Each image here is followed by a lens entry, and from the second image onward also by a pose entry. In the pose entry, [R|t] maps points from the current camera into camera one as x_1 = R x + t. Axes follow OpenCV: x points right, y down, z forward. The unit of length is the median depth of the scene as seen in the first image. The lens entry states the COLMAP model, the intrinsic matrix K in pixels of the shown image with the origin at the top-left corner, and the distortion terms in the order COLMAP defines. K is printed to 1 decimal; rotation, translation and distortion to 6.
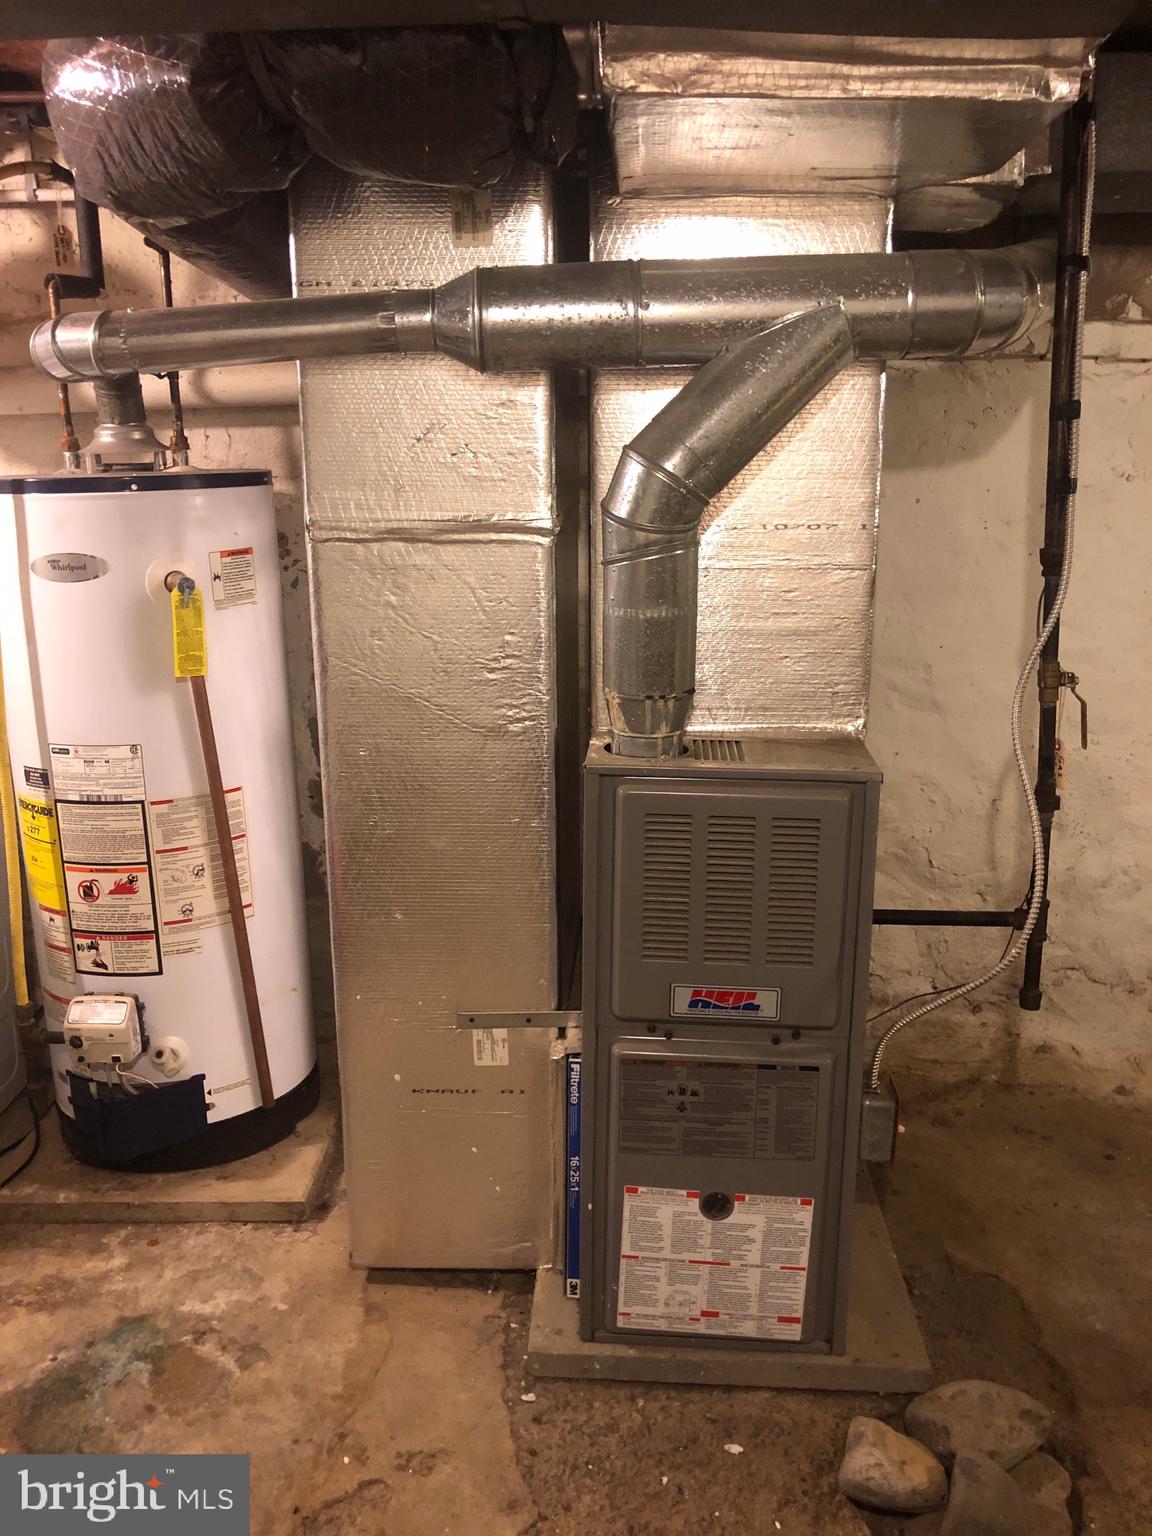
lens RADIAL K [[1260.4, 0, 576.0], [0, 1260.4, 768.0], [0, 0, 1]] dist [-0.005830, 0.000408]
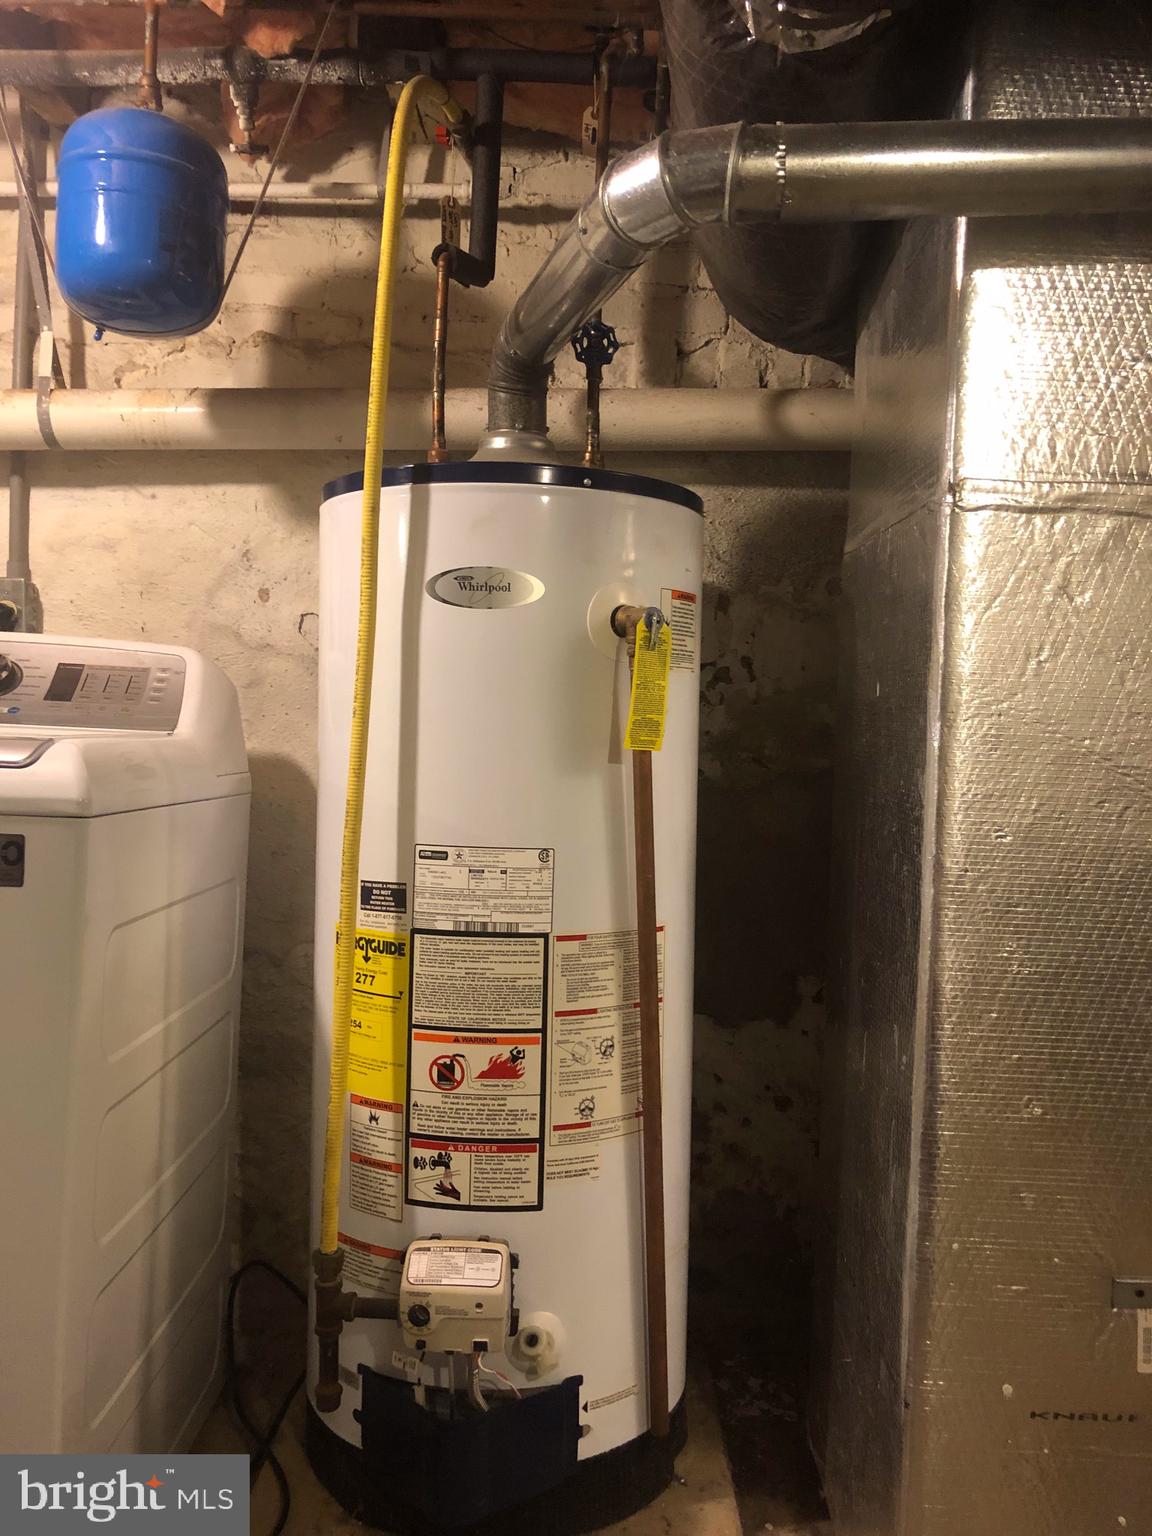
lens RADIAL K [[1260.4, 0, 576.0], [0, 1260.4, 768.0], [0, 0, 1]] dist [-0.005830, 0.000408]
pose [[0.998638, 0.038030, 0.035708, -0.348338], [-0.028904, 0.973204, -0.228122, 0.091021], [-0.043427, 0.226779, 0.972978, 0.315888]]
